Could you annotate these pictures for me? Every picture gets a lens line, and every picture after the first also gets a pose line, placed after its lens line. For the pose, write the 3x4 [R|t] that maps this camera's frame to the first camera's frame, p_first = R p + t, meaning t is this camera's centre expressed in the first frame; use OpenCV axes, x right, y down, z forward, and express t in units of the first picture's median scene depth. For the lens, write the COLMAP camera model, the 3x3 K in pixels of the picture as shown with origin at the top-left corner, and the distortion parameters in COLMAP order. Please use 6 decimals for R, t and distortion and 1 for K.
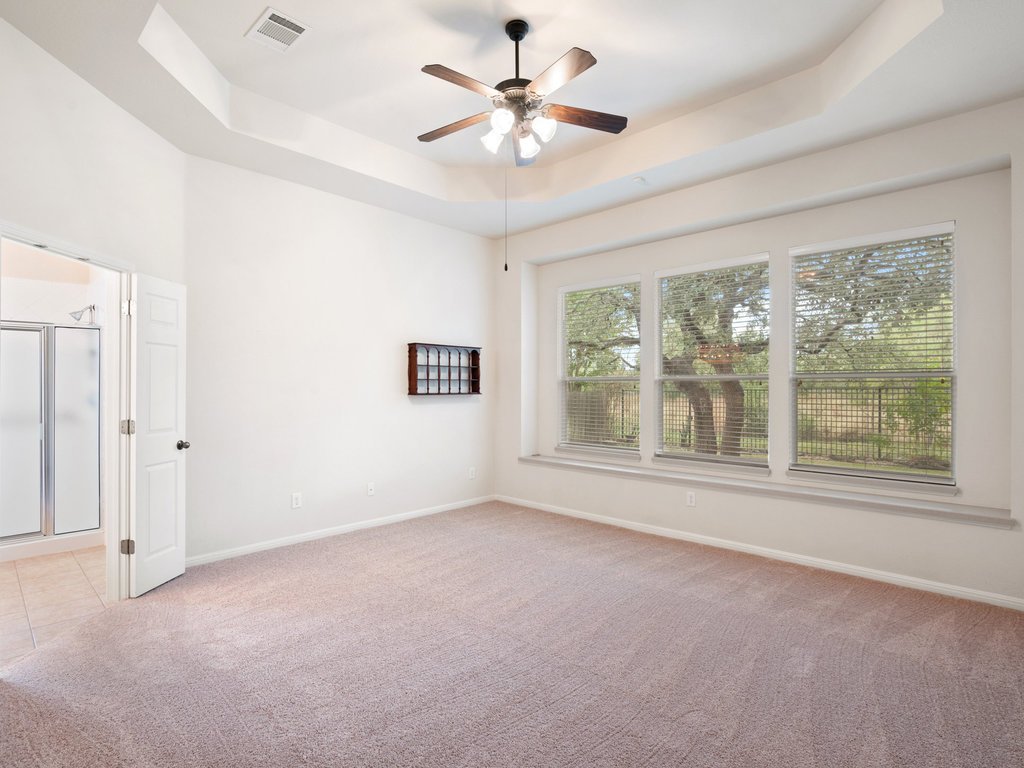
lens RADIAL K [[525.4, 0, 510.2], [0, 525.4, 384.0], [0, 0, 1]] dist [0.006132, -0.007691]
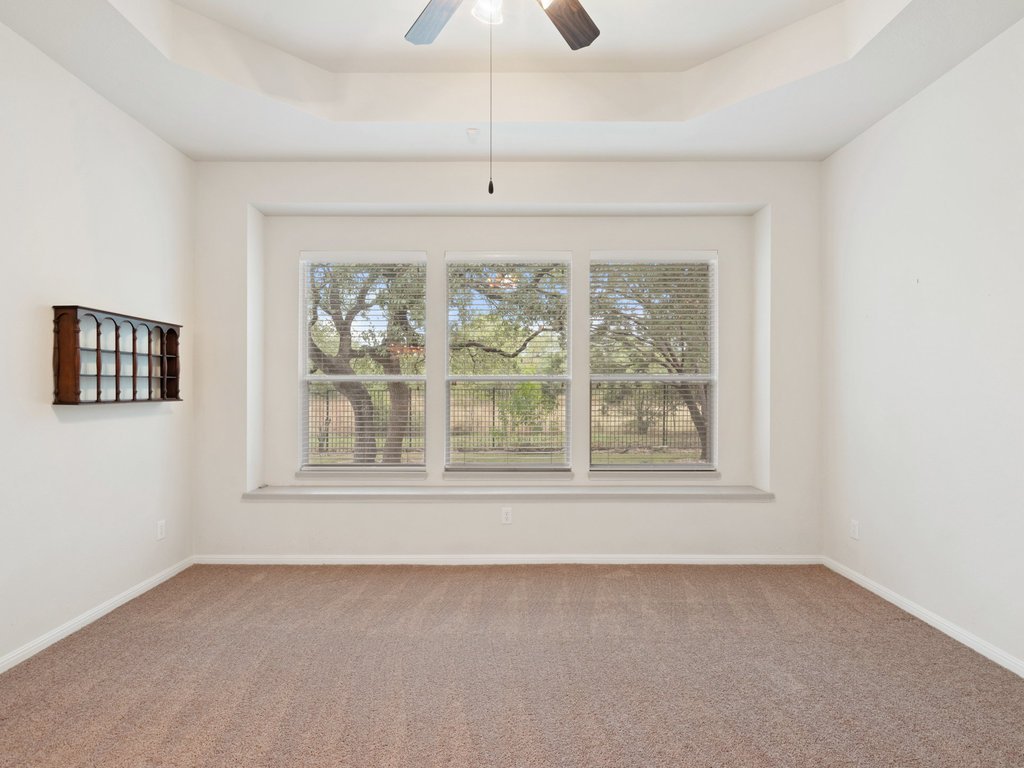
lens RADIAL K [[525.4, 0, 512.0], [0, 525.4, 388.2], [0, 0, 1]] dist [0.006132, -0.007691]
pose [[0.723509, -0.000728, 0.690315, -0.213072], [-0.004698, 0.999971, 0.005979, -0.000755], [-0.690299, -0.007569, 0.723485, 0.295094]]
